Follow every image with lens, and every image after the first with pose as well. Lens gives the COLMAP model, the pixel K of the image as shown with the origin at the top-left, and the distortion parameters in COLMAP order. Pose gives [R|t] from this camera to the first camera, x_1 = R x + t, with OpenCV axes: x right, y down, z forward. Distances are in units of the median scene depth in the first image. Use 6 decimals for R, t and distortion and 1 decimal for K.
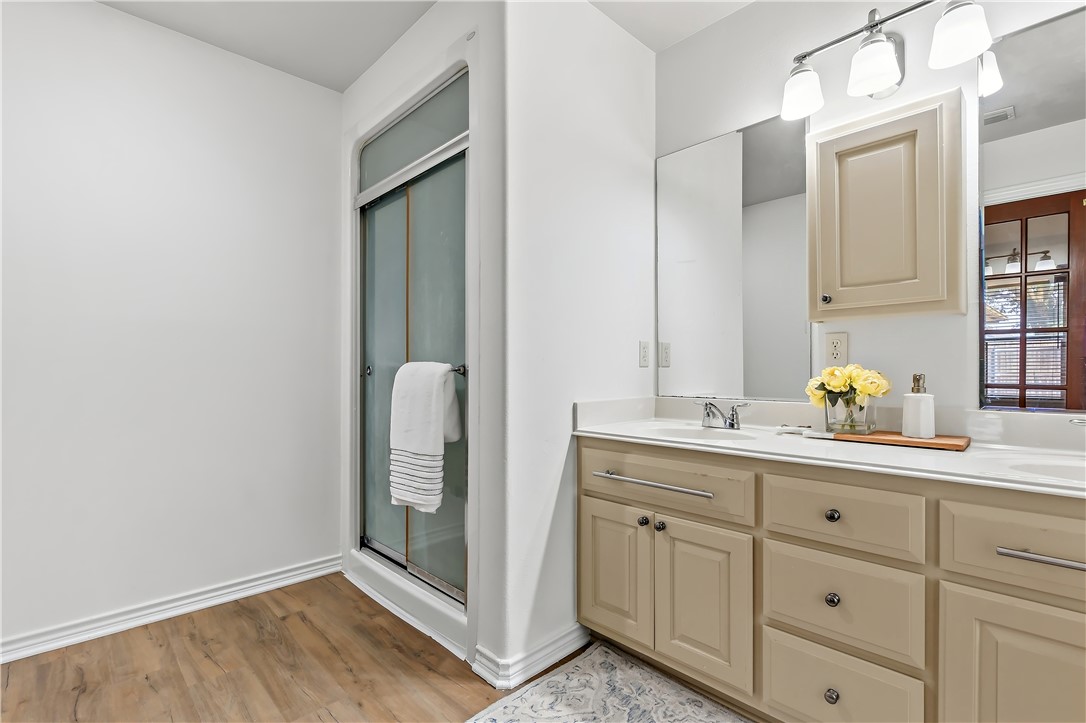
lens RADIAL K [[502.9, 0, 533.5], [0, 502.9, 369.0], [0, 0, 1]] dist [0.003857, 0.000070]
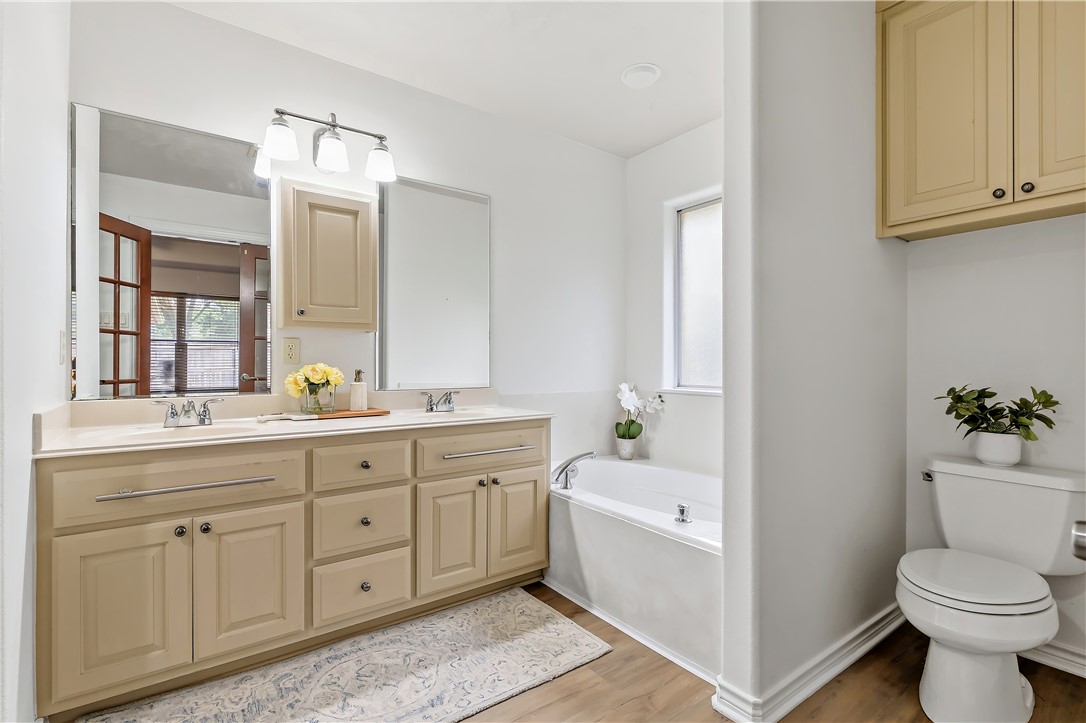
lens RADIAL K [[502.9, 0, 538.5], [0, 502.9, 364.1], [0, 0, 1]] dist [0.003857, 0.000070]
pose [[0.122965, 0.004671, 0.992400, -0.654328], [-0.002289, 0.999988, -0.004423, -0.001567], [-0.992408, -0.001728, 0.122974, 0.247865]]
